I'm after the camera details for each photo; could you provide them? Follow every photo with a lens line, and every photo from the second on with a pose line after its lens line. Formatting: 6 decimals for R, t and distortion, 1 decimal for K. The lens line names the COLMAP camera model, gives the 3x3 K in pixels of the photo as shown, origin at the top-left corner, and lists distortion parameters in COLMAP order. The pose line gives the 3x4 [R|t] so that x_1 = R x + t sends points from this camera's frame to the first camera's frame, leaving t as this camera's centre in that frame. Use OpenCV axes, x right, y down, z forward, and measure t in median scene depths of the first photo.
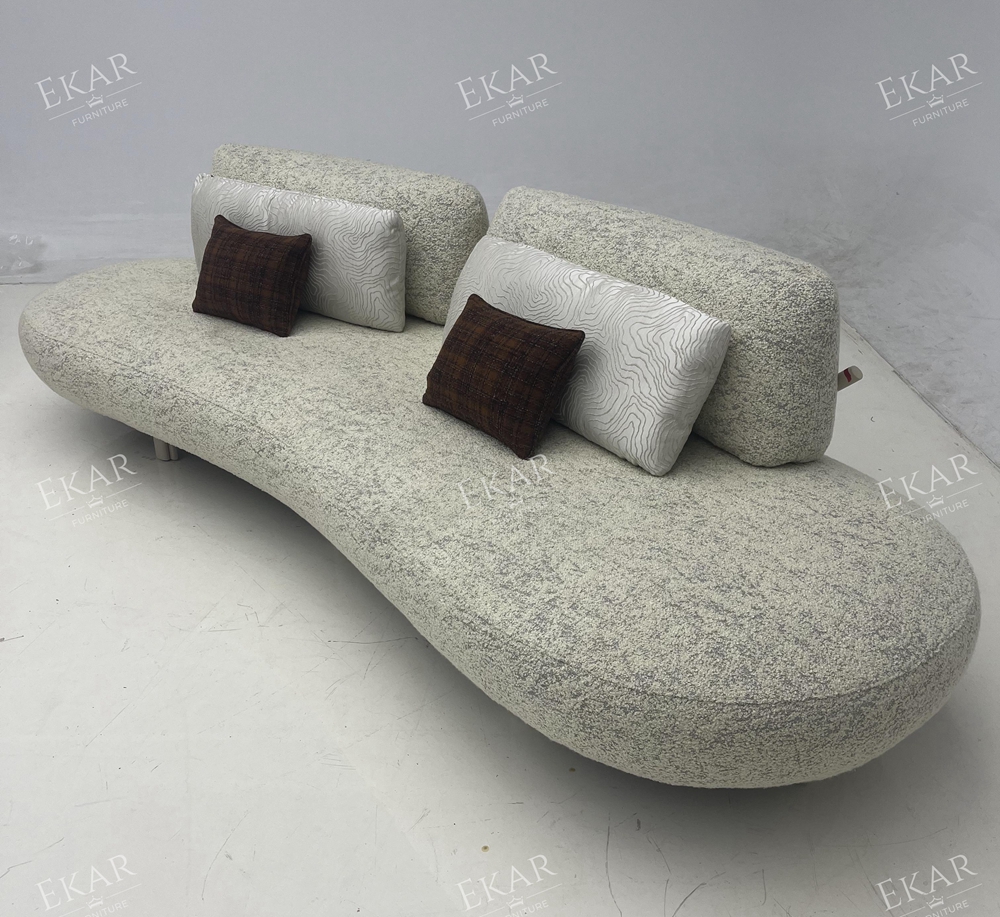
lens RADIAL K [[1019.2, 0, 498.9], [0, 1019.2, 488.5], [0, 0, 1]] dist [0.114006, -0.314827]
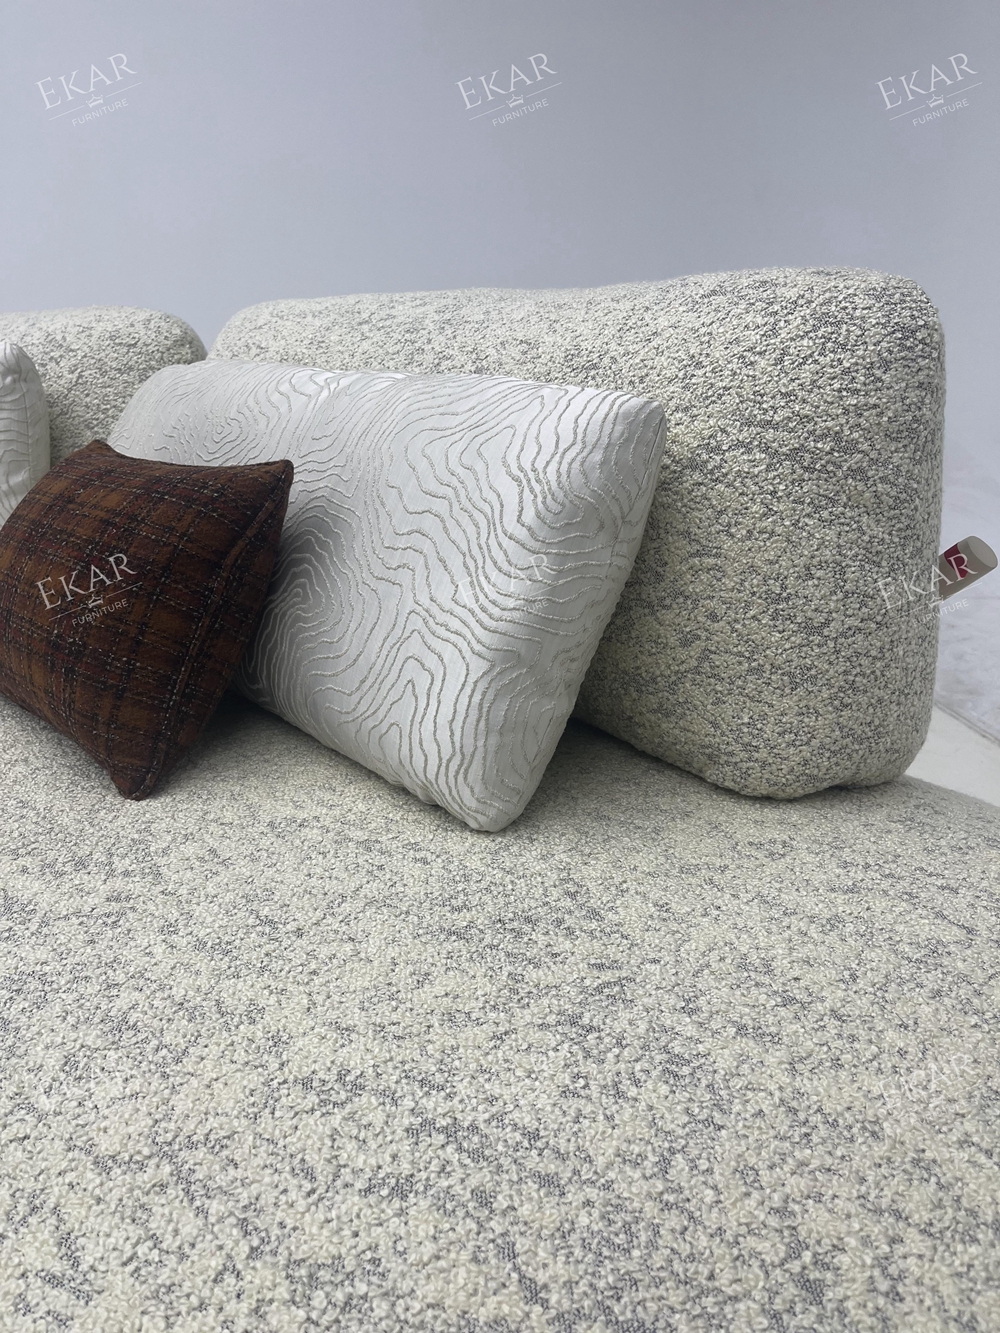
lens RADIAL K [[1020.5, 0, 502.7], [0, 1020.5, 669.3], [0, 0, 1]] dist [0.069534, -0.099477]
pose [[0.995979, -0.017955, 0.087772, 0.132396], [0.033133, 0.984069, -0.174670, -0.005749], [-0.083237, 0.176876, 0.980707, 0.650990]]
